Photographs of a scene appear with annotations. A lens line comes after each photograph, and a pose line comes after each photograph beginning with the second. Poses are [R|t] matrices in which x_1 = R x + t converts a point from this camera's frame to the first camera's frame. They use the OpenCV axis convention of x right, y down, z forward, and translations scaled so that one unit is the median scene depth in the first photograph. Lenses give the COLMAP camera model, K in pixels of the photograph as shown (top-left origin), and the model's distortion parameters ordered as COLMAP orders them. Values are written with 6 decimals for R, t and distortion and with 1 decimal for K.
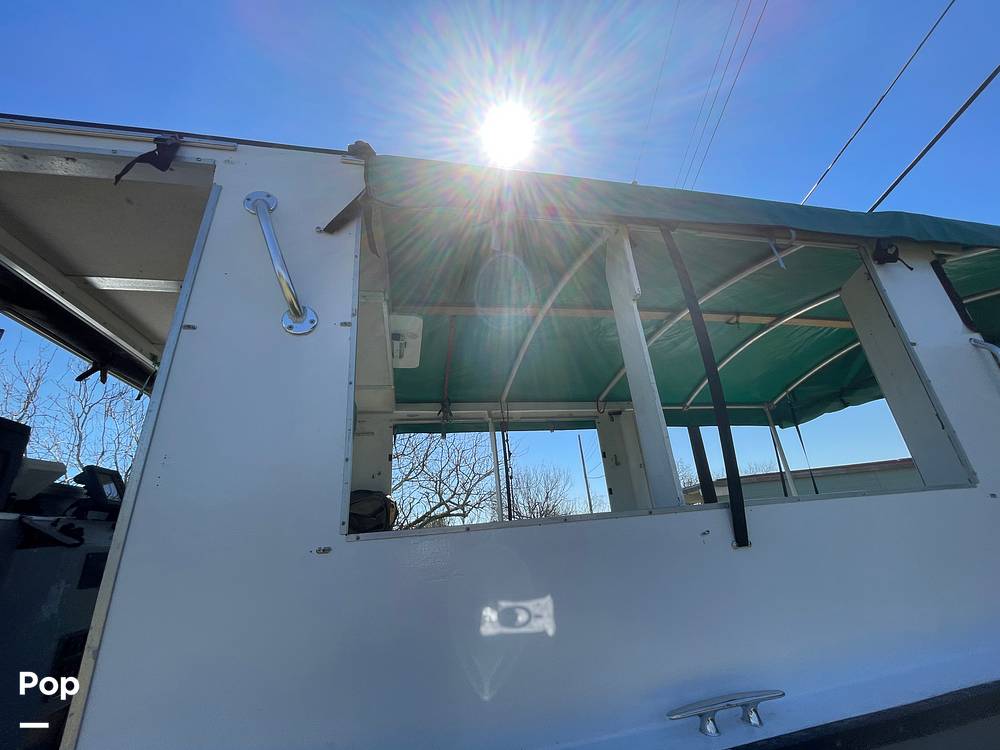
lens RADIAL K [[402.2, 0, 502.4], [0, 402.2, 377.1], [0, 0, 1]] dist [0.000043, -0.000199]
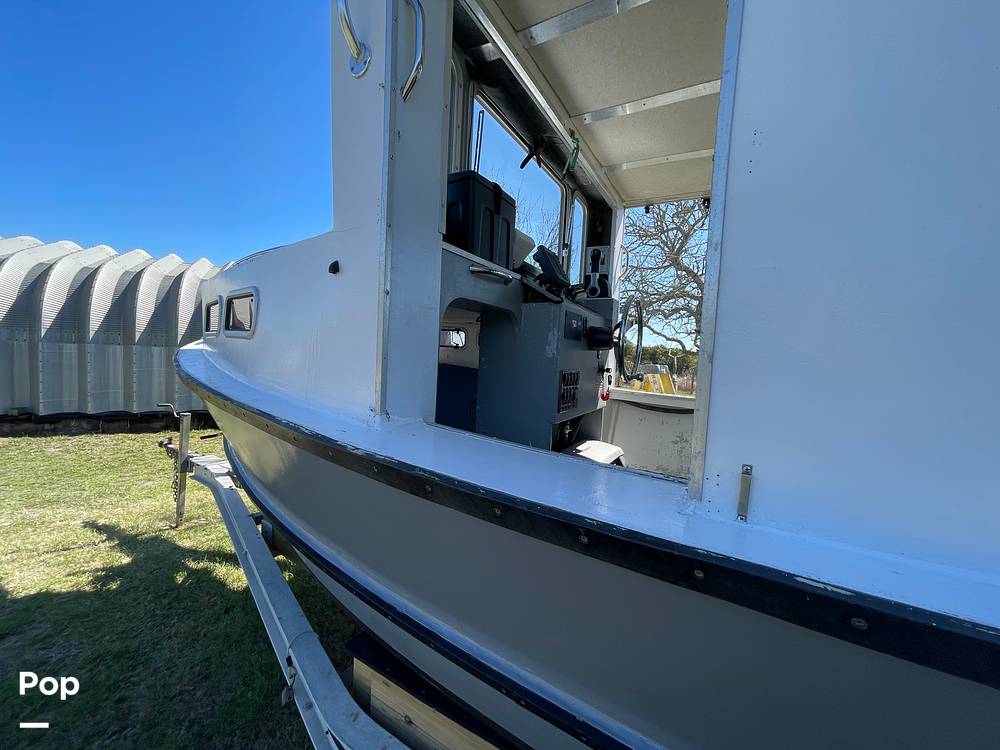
lens RADIAL K [[401.1, 0, 499.1], [0, 401.1, 376.6], [0, 0, 1]] dist [0.001895, 0.000048]
pose [[0.725563, 0.157965, -0.669780, -0.139925], [0.143904, 0.916950, 0.372148, 0.059973], [0.672941, -0.366401, 0.642573, 0.014287]]
